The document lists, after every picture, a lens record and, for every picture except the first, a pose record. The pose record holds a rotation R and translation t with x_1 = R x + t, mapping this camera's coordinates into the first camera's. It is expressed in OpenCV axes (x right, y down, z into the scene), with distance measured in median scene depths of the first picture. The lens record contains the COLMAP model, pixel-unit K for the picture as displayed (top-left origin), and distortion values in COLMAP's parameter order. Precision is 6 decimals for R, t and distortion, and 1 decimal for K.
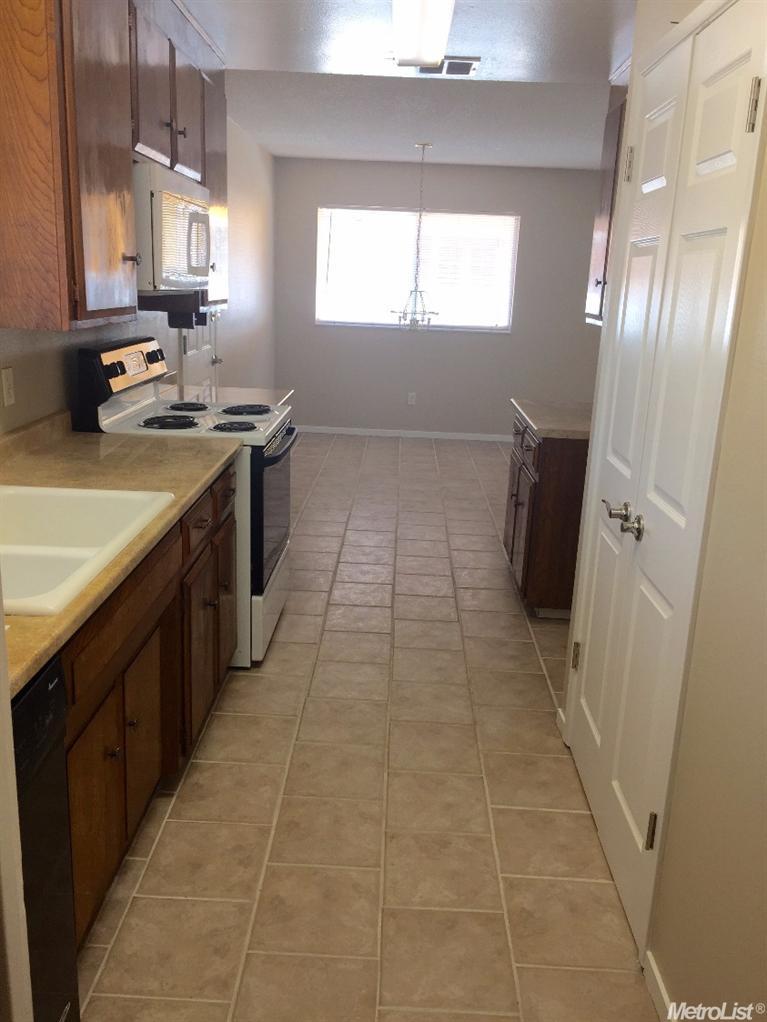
lens RADIAL K [[868.3, 0, 383.5], [0, 868.3, 511.0], [0, 0, 1]] dist [0.000482, 0.001580]
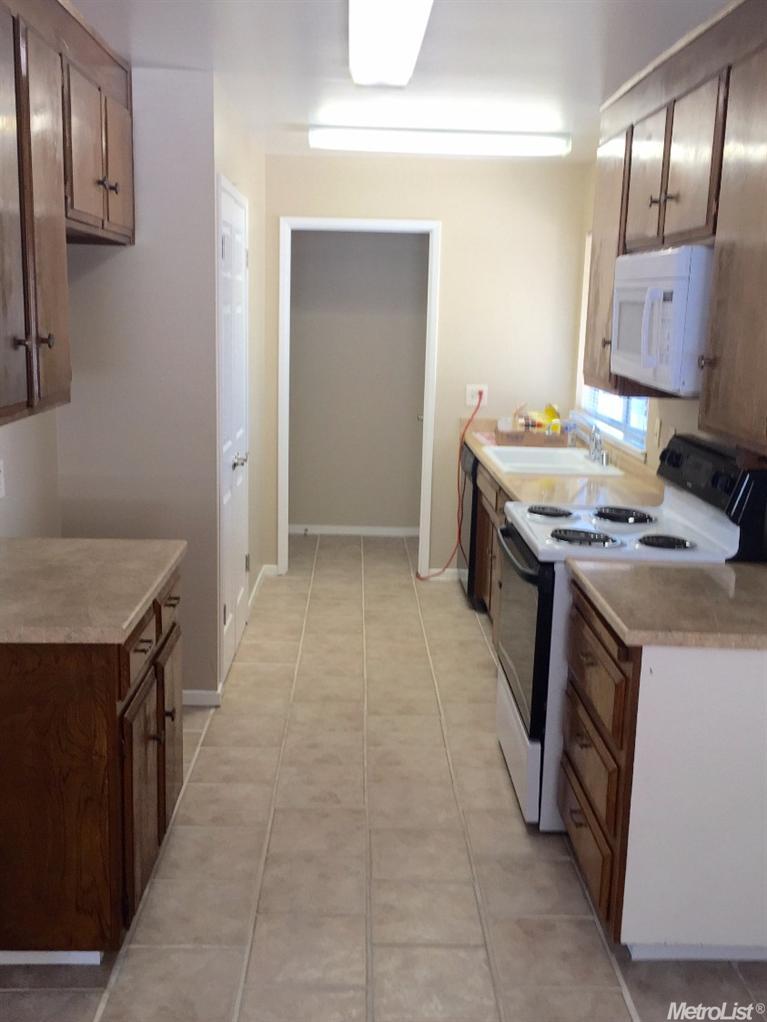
lens RADIAL K [[1039.0, 0, 383.5], [0, 1039.0, 511.0], [0, 0, 1]] dist [0.067930, -0.087021]
pose [[-0.996268, -0.058083, -0.063841, 0.073631], [-0.080464, 0.892622, 0.443566, -0.533166], [0.031223, 0.447048, -0.893965, 1.829588]]
